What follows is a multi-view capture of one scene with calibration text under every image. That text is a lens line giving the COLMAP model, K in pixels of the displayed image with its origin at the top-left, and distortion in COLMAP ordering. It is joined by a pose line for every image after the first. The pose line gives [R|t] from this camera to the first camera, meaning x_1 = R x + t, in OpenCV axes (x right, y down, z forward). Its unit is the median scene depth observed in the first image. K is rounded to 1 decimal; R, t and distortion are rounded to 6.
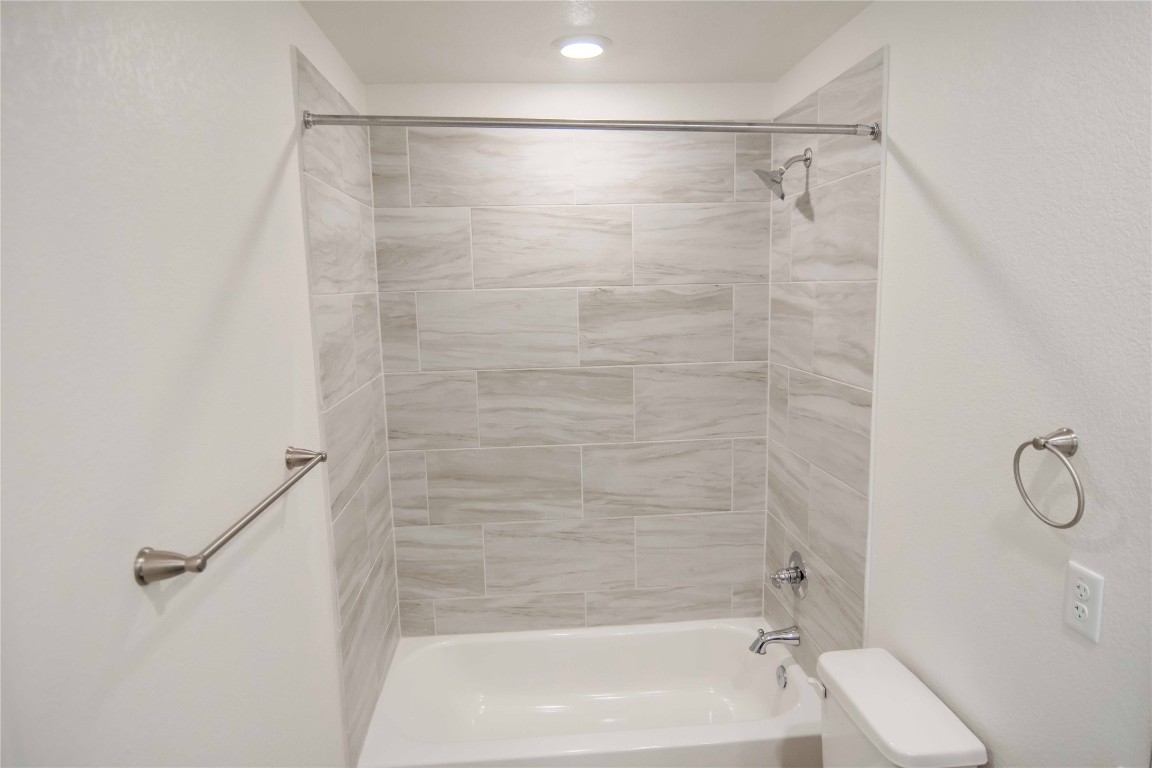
lens RADIAL K [[699.4, 0, 576.2], [0, 699.4, 384.1], [0, 0, 1]] dist [-0.006250, -0.003062]
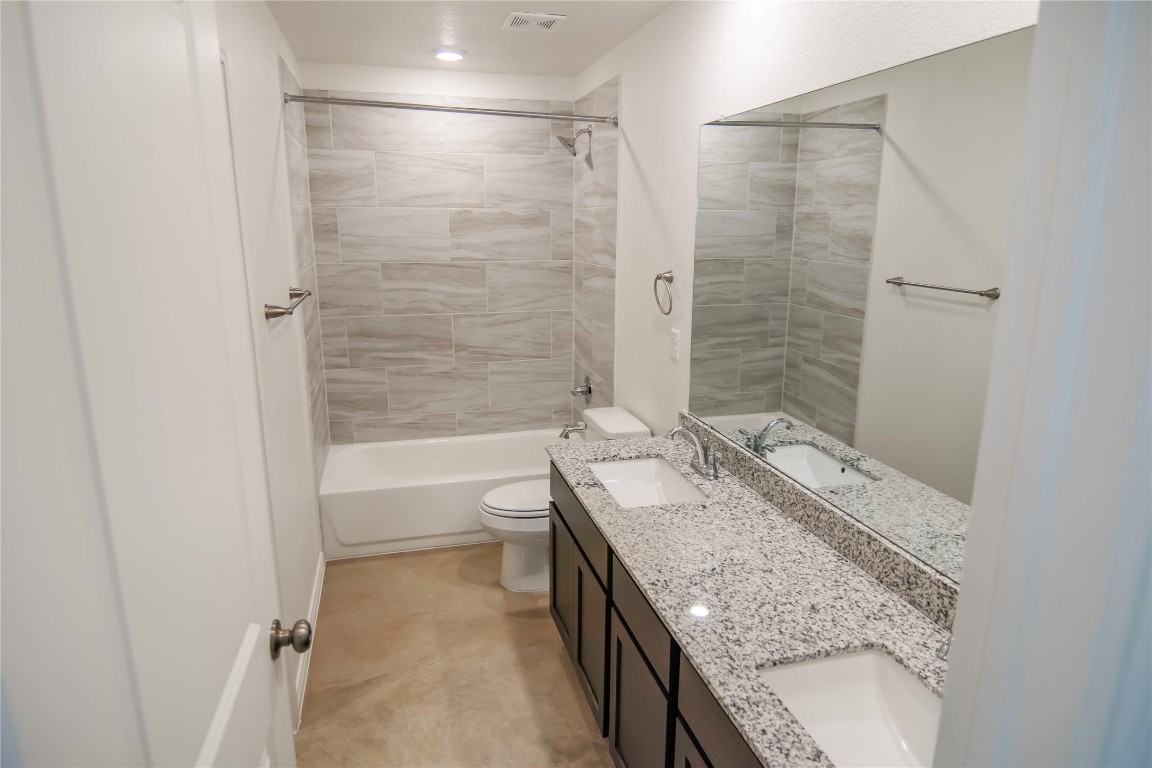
lens RADIAL K [[699.4, 0, 576.8], [0, 699.4, 385.2], [0, 0, 1]] dist [-0.006250, -0.003062]
pose [[0.982633, -0.015859, 0.184879, -0.010423], [-0.000324, 0.996193, 0.087172, 0.112934], [-0.185558, -0.085718, 0.978888, -0.571887]]
